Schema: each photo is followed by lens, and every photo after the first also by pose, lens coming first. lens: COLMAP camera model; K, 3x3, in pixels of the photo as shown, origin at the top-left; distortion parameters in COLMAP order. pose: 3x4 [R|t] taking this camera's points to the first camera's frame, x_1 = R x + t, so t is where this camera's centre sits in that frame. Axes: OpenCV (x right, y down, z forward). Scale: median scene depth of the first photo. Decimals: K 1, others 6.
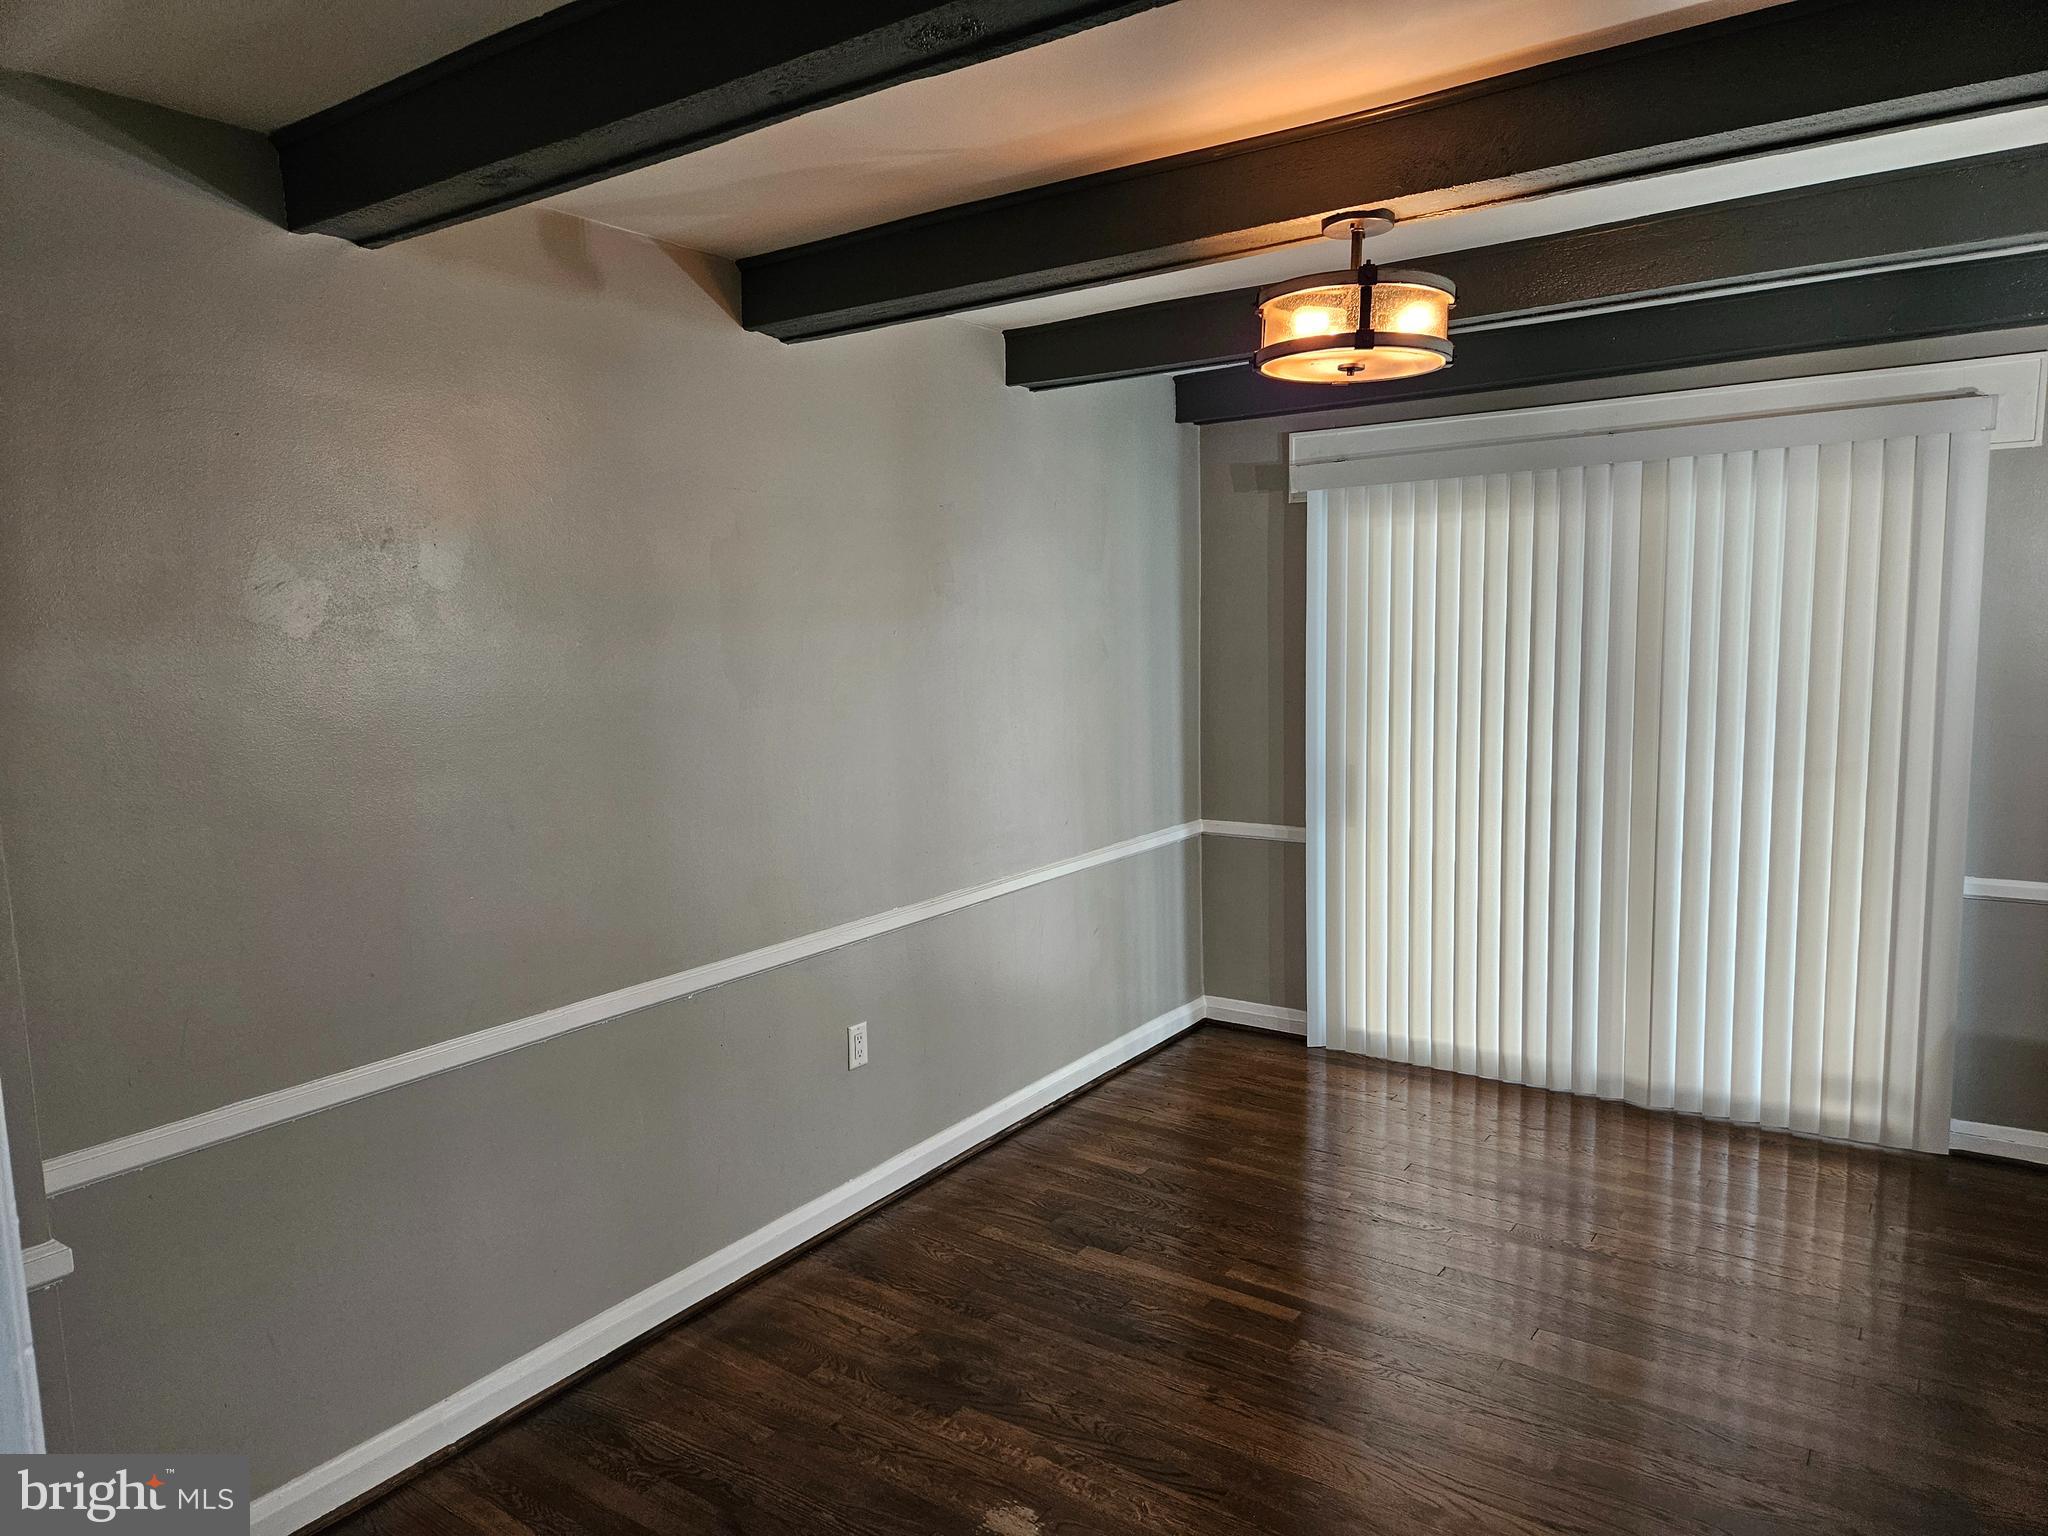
lens RADIAL K [[1364.9, 0, 1014.7], [0, 1364.9, 769.5], [0, 0, 1]] dist [0.050056, -0.015223]
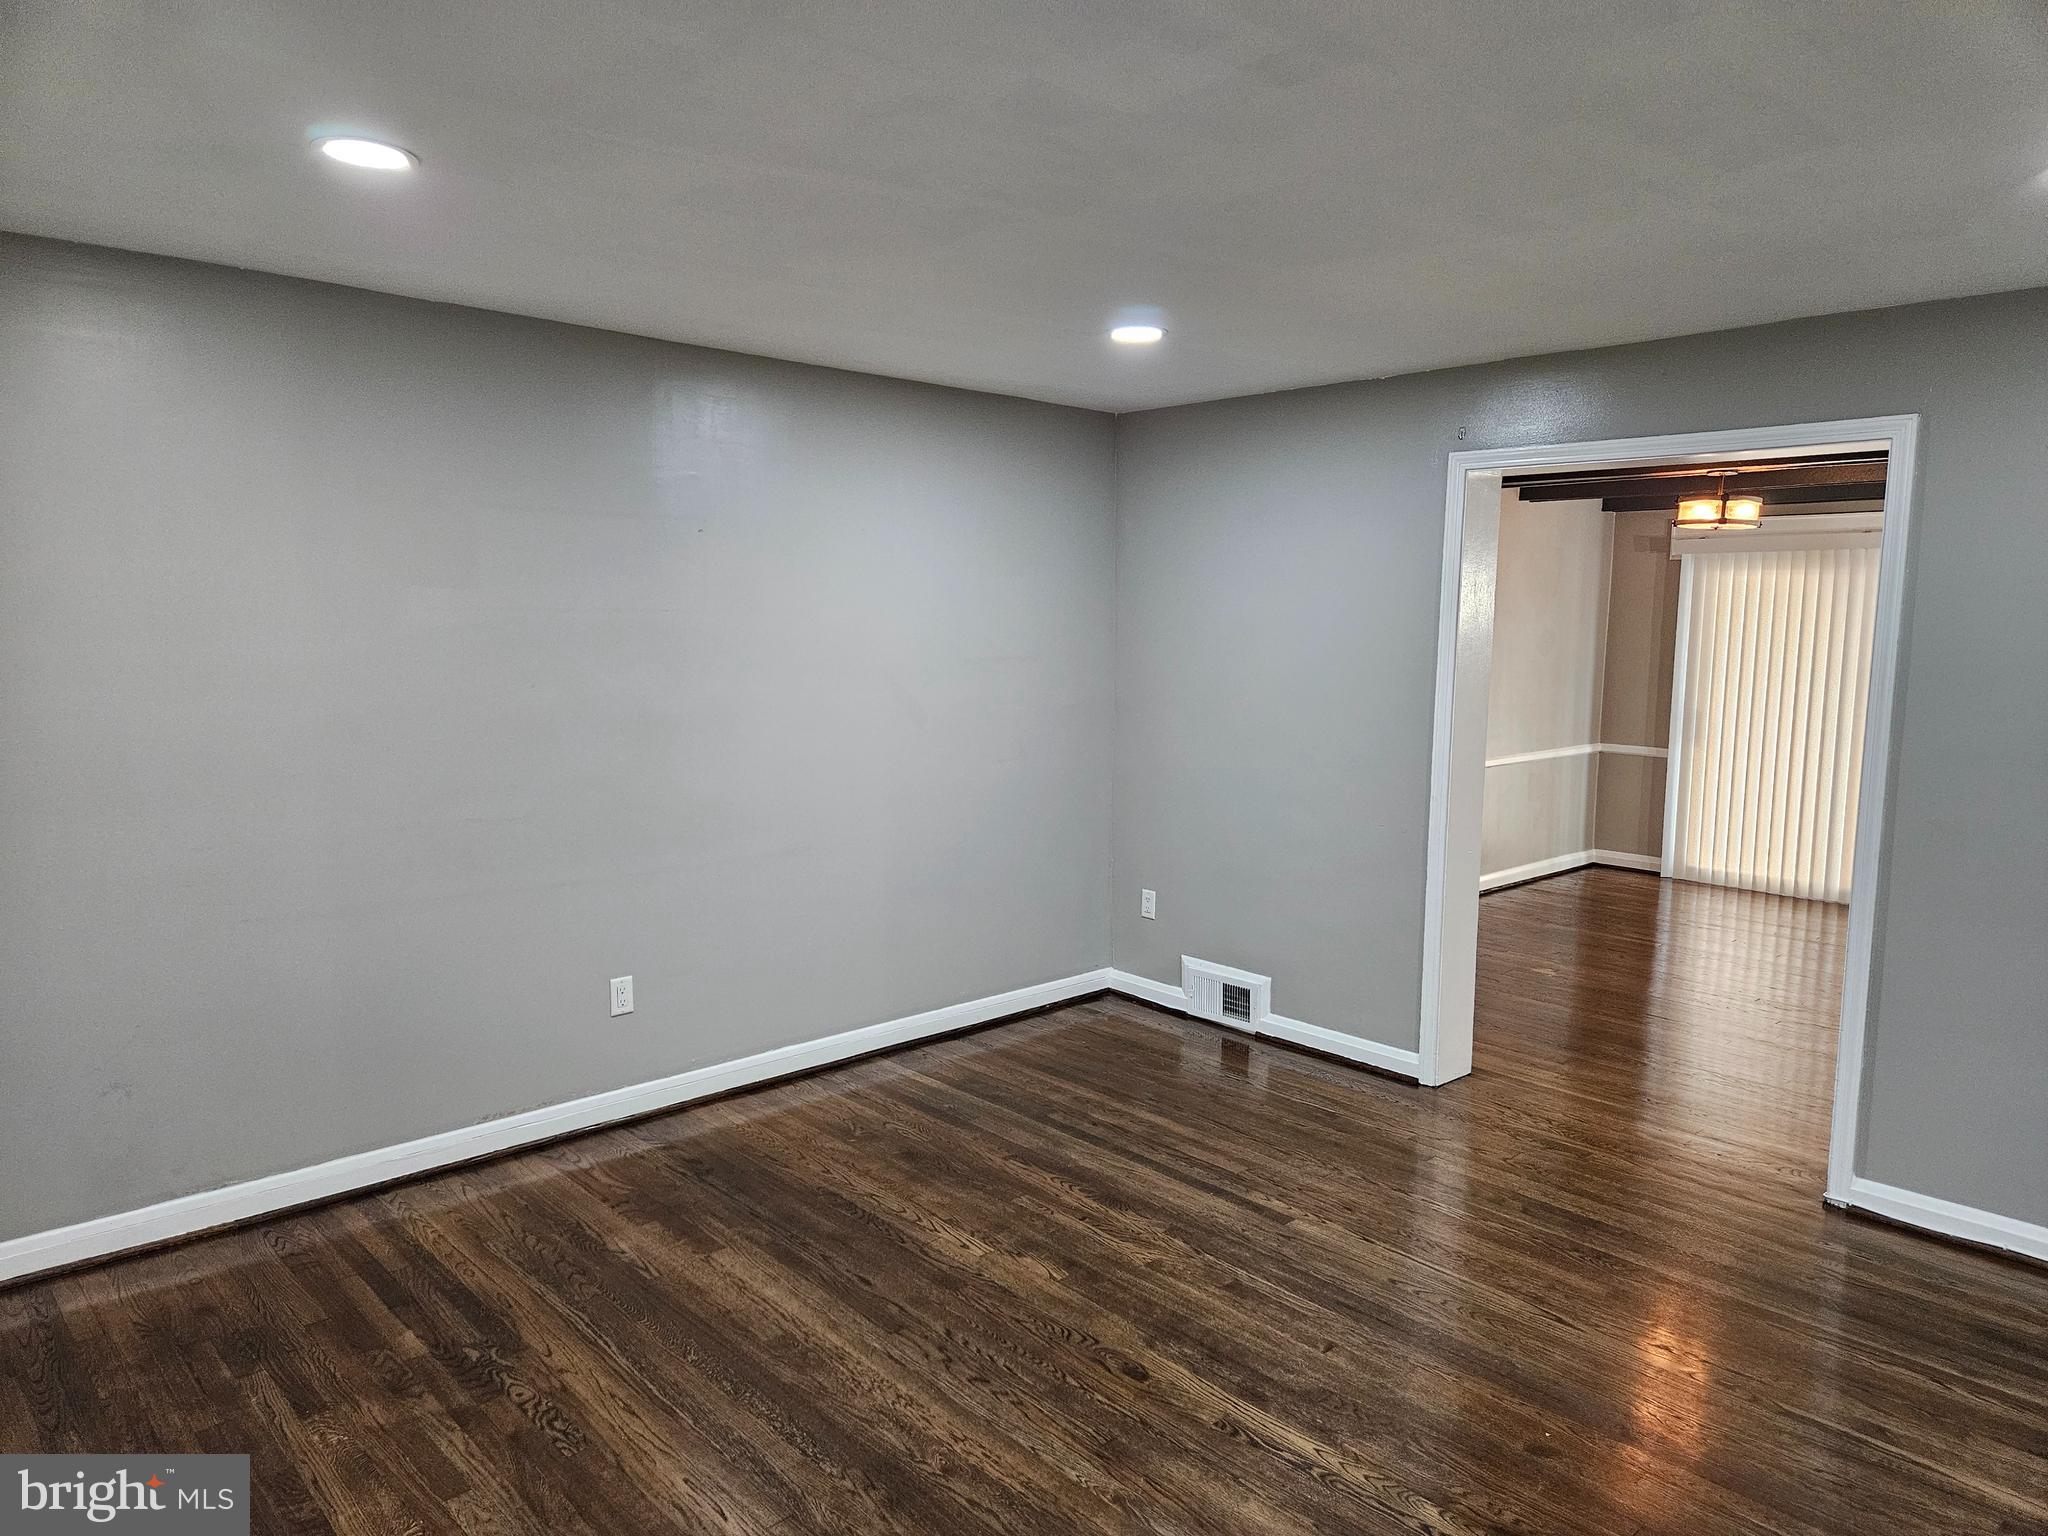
lens RADIAL K [[1364.9, 0, 1024.9], [0, 1364.9, 763.6], [0, 0, 1]] dist [0.050056, -0.015223]
pose [[0.973423, 0.055032, -0.222306, -0.185208], [-0.050158, 0.998362, 0.027519, 0.054320], [0.223456, -0.015637, 0.974589, -0.857360]]
